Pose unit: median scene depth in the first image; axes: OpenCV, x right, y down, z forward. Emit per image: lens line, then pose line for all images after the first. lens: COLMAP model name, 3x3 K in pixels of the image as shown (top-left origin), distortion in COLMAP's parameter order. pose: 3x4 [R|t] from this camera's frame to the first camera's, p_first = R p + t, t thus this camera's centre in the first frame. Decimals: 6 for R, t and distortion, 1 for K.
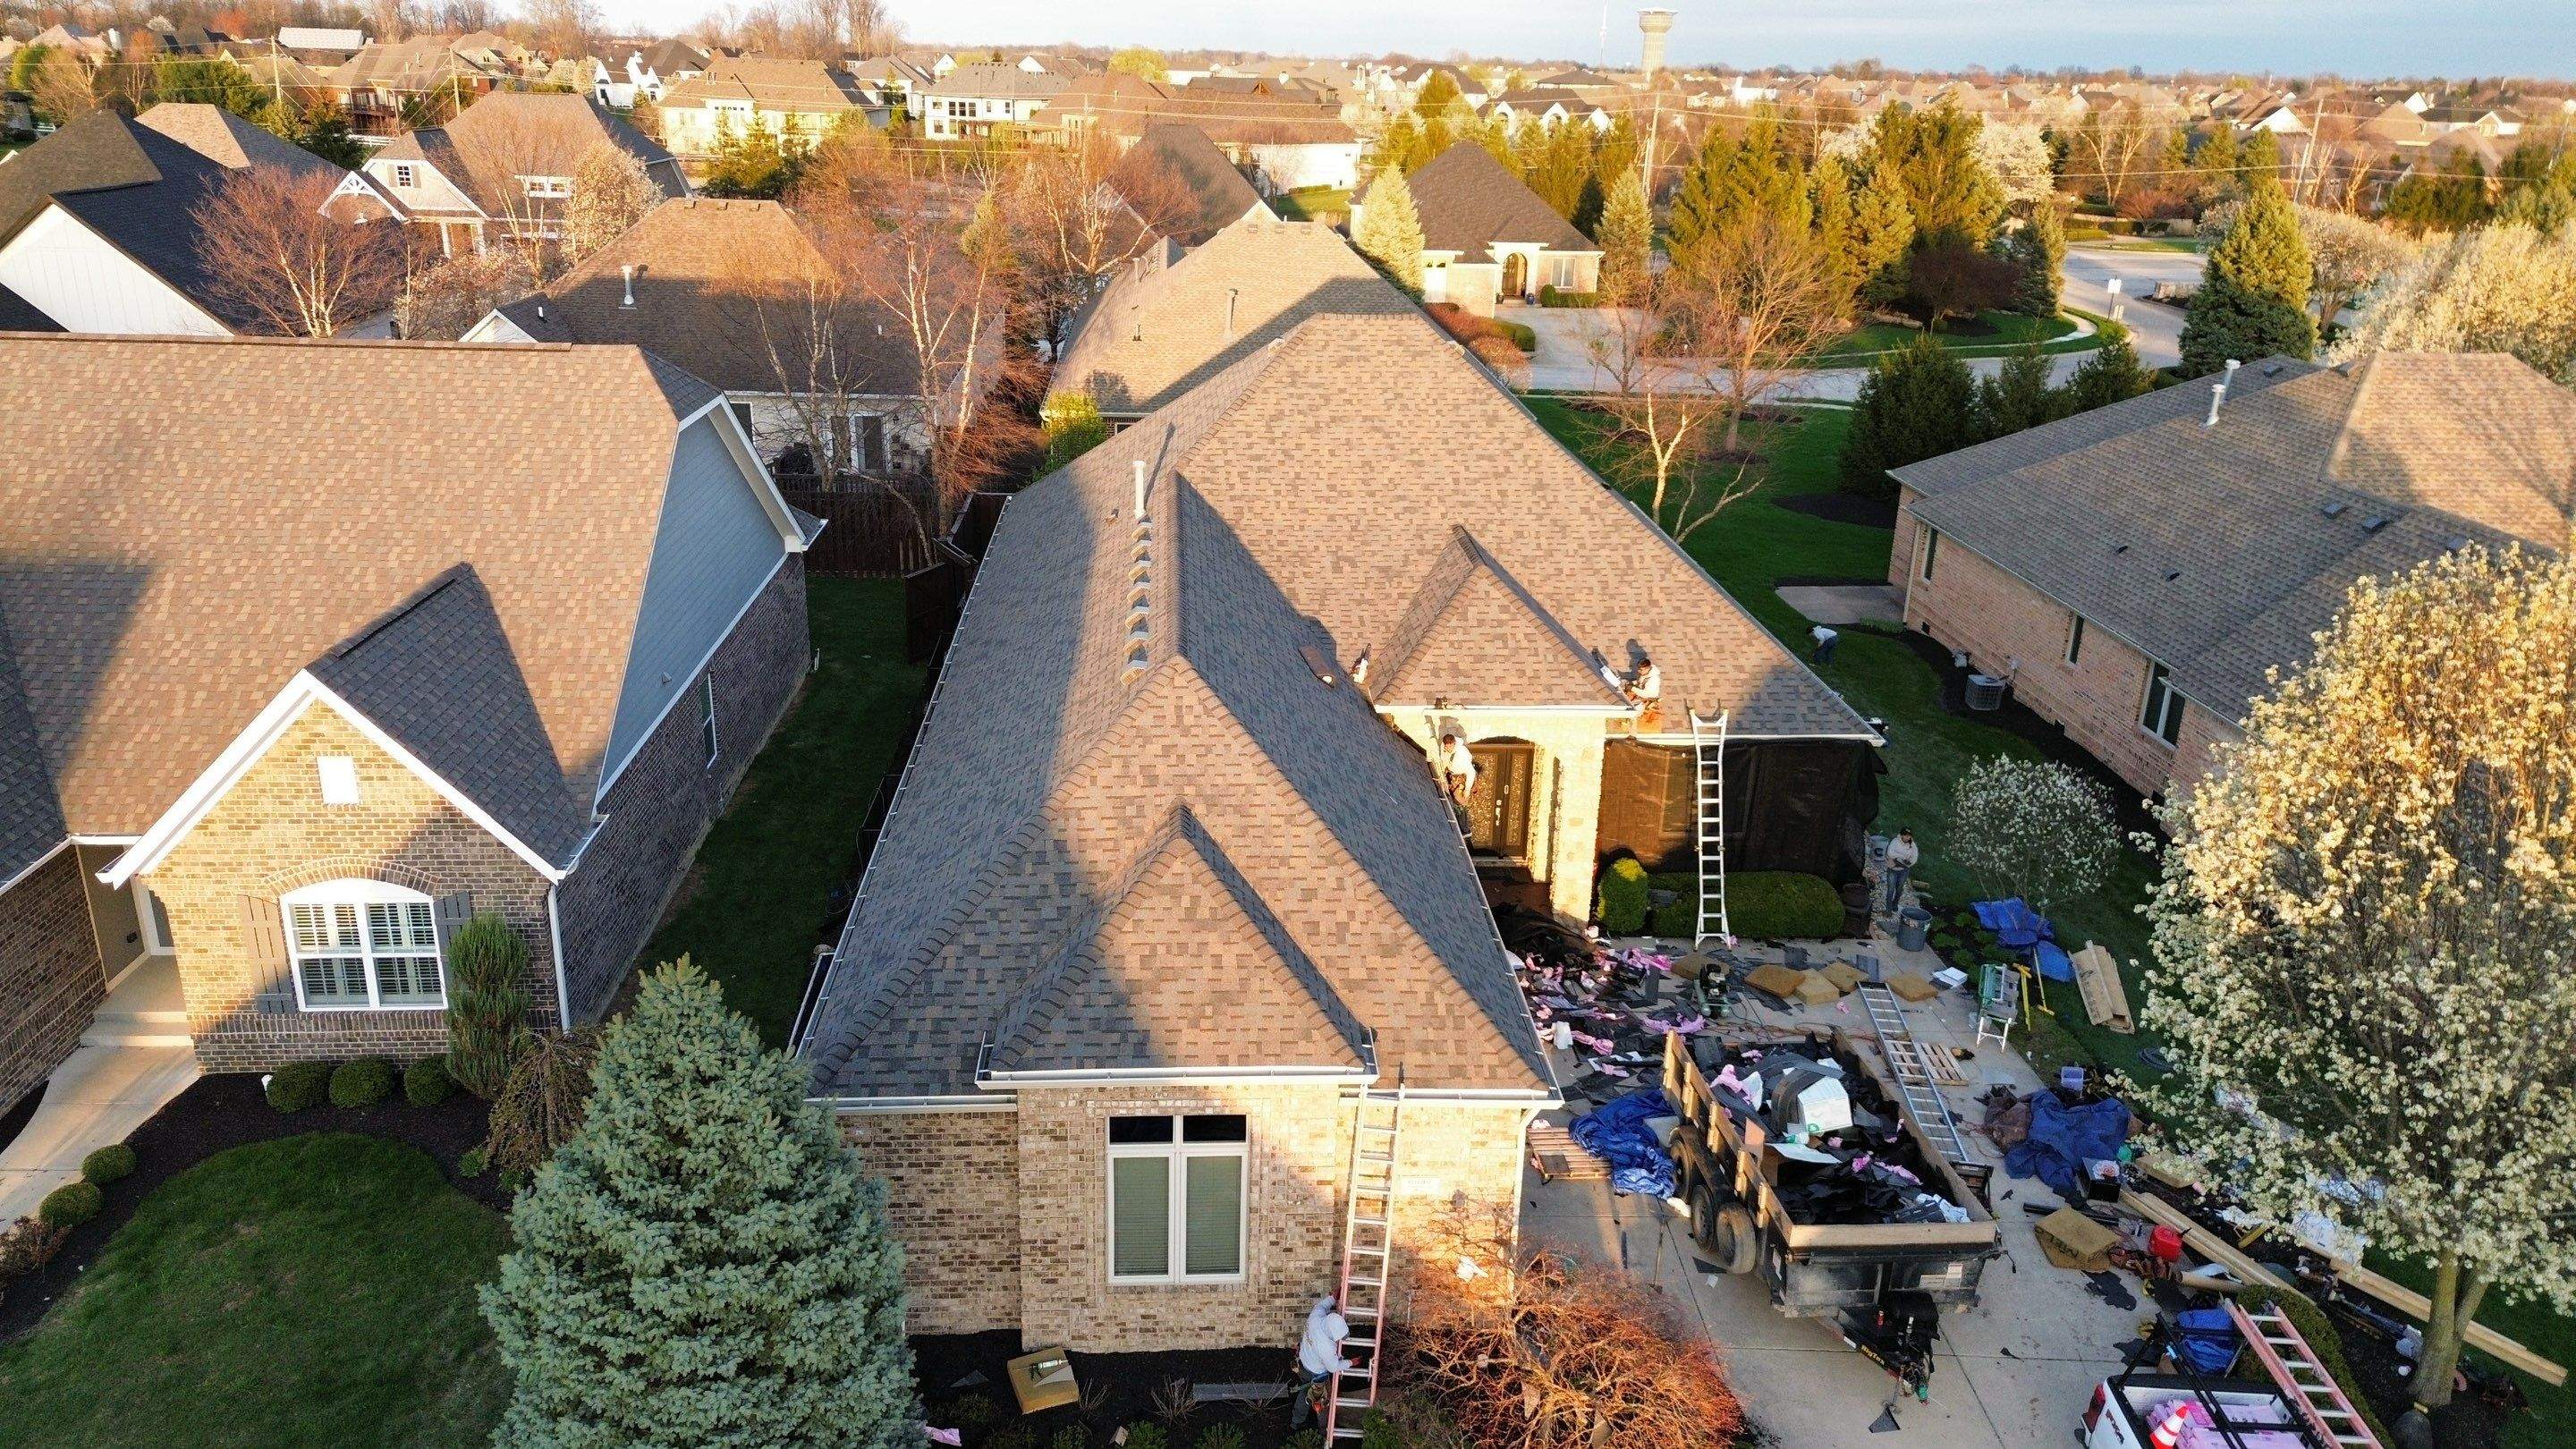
lens RADIAL K [[1793.9, 0, 1288.8], [0, 1793.9, 720.9], [0, 0, 1]] dist [0.098411, -0.125578]
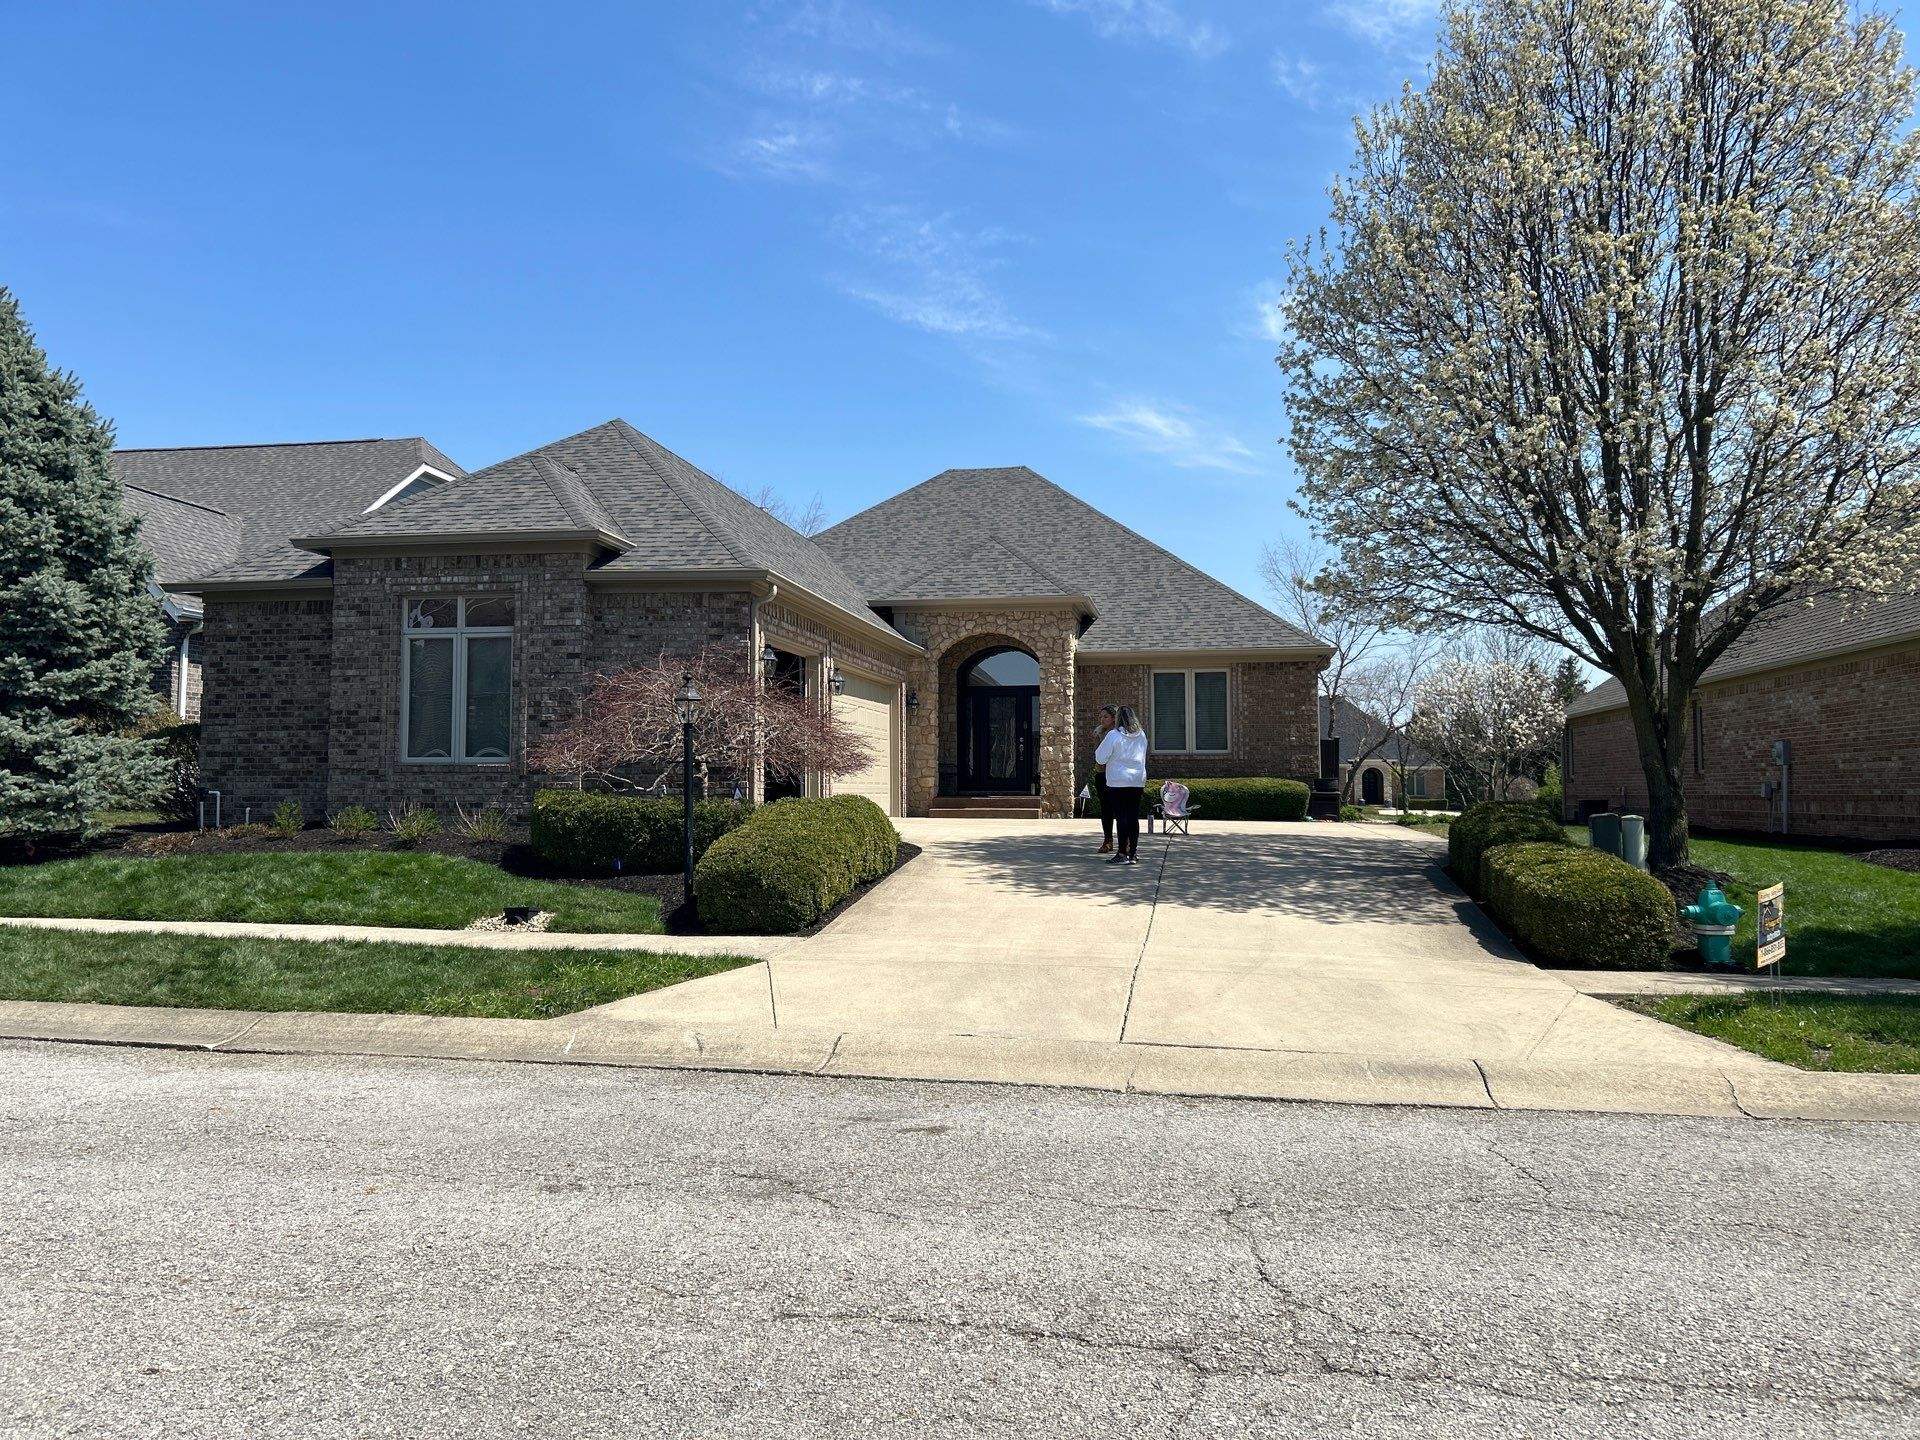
lens RADIAL K [[1367.5, 0, 960.0], [0, 1367.5, 720.0], [0, 0, 1]] dist [0.061361, -0.001441]
pose [[0.970578, -0.038179, -0.237739, 0.430600], [-0.058775, 0.919916, -0.387684, 0.570979], [0.233502, 0.390251, 0.890607, 0.268870]]
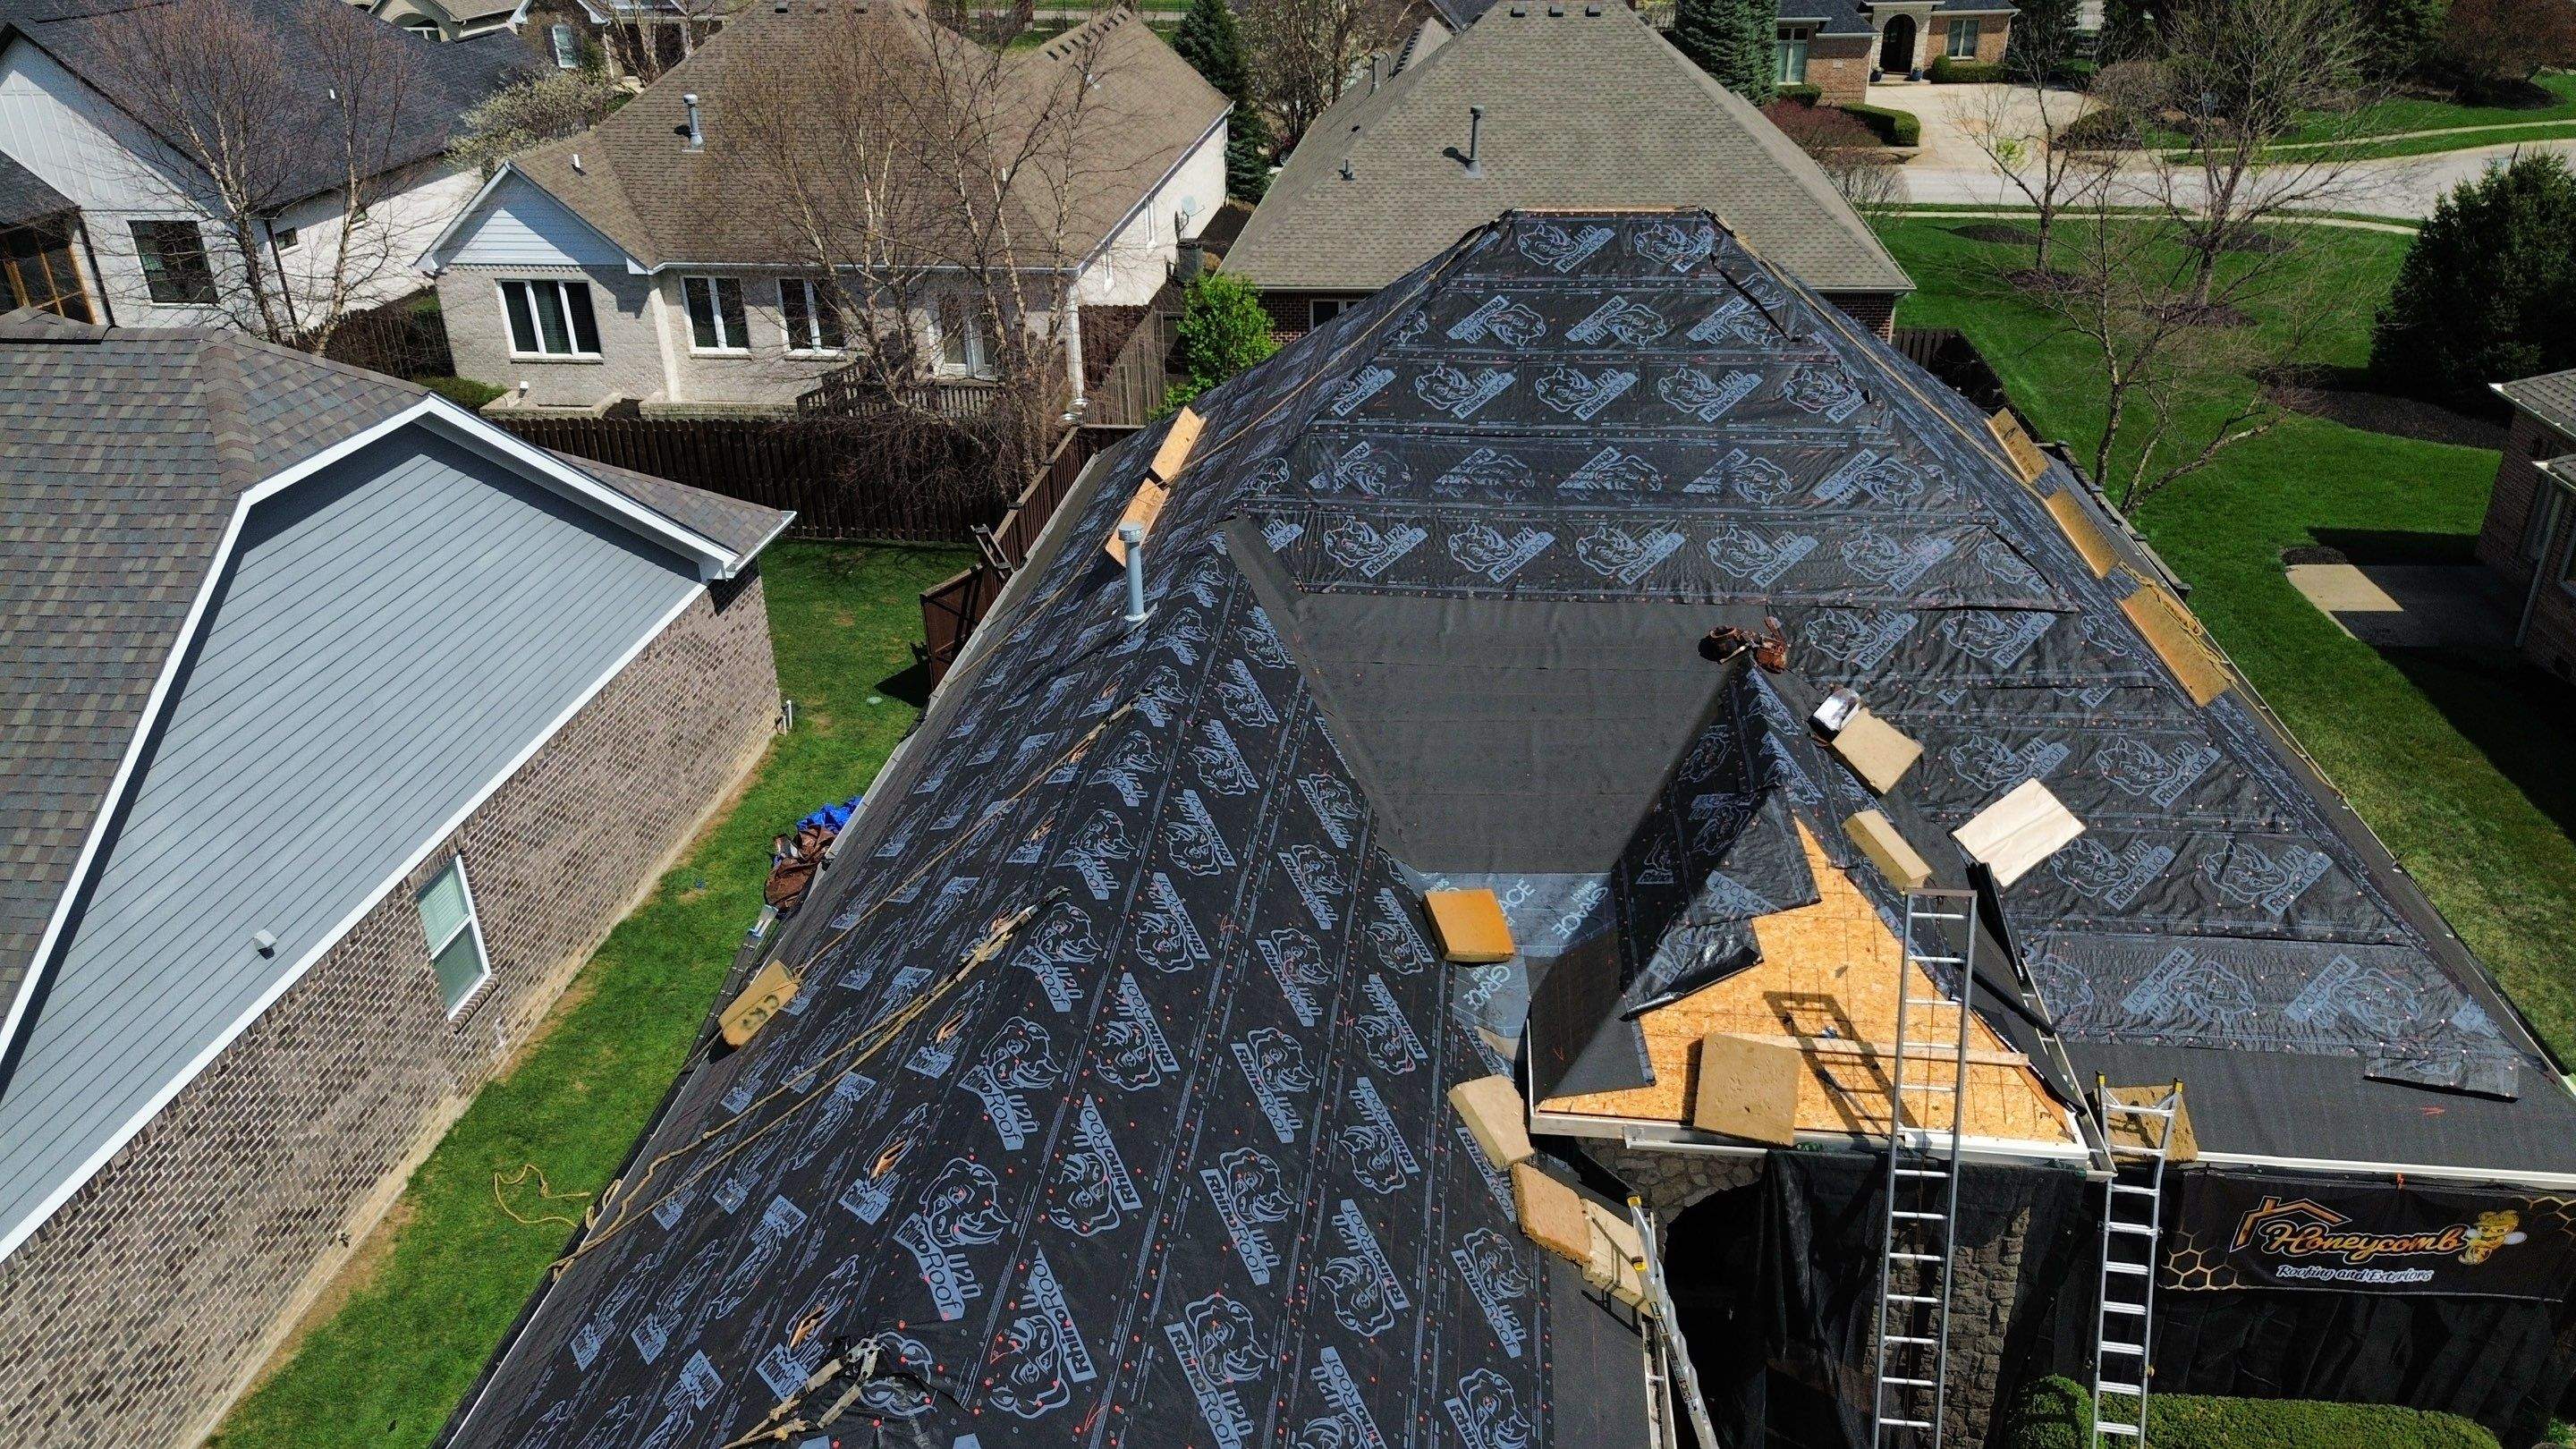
lens RADIAL K [[1793.9, 0, 1288.8], [0, 1793.9, 720.9], [0, 0, 1]] dist [0.098411, -0.125578]
pose [[0.982937, 0.037842, -0.180008, 0.091517], [-0.016639, 0.992890, 0.117868, -0.224353], [0.183188, -0.112861, 0.976578, 0.708393]]
